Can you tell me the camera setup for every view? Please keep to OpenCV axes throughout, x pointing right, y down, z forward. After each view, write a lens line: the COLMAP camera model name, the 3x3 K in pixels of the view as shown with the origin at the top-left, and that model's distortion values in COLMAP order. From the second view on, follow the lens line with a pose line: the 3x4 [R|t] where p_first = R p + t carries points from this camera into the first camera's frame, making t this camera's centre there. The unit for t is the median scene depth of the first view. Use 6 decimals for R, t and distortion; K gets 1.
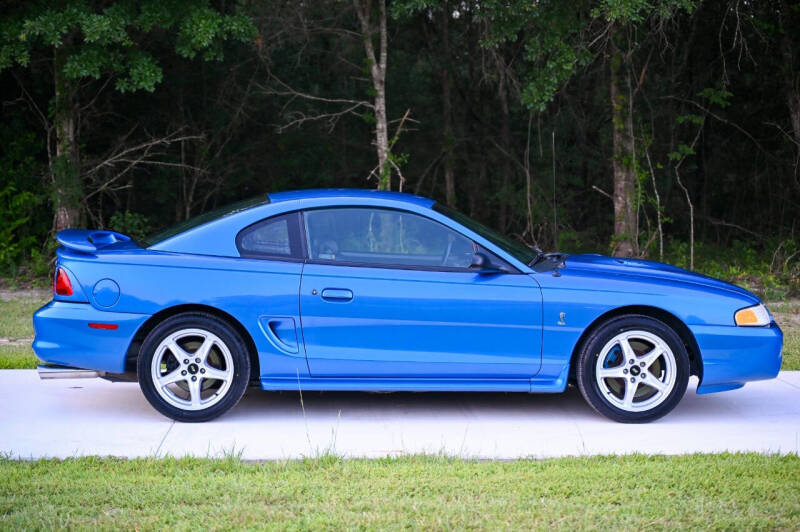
lens RADIAL K [[1602.9, 0, 402.4], [0, 1602.9, 265.4], [0, 0, 1]] dist [-0.023889, -0.107118]
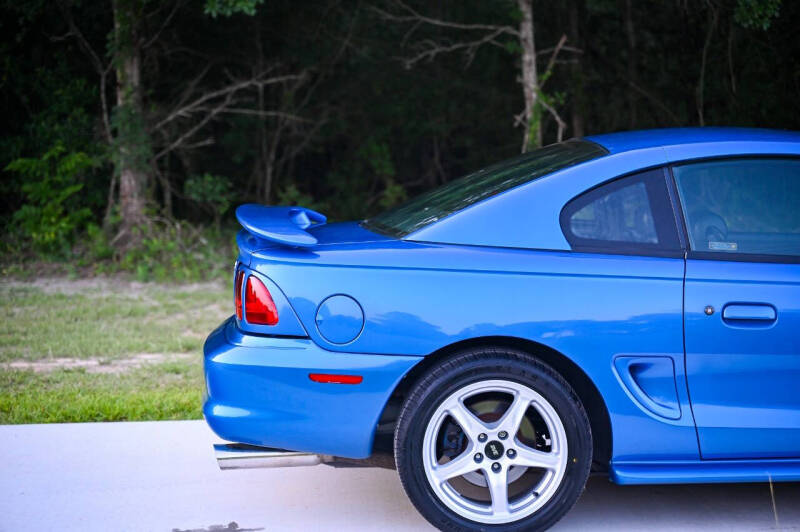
lens RADIAL K [[1706.8, 0, 400.0], [0, 1706.8, 266.0], [0, 0, 1]] dist [-0.009889, -0.321911]
pose [[0.999561, -0.021114, -0.020784, -0.149201], [0.021600, 0.999492, 0.023455, -0.015145], [0.020278, -0.023893, 0.999509, 0.396396]]
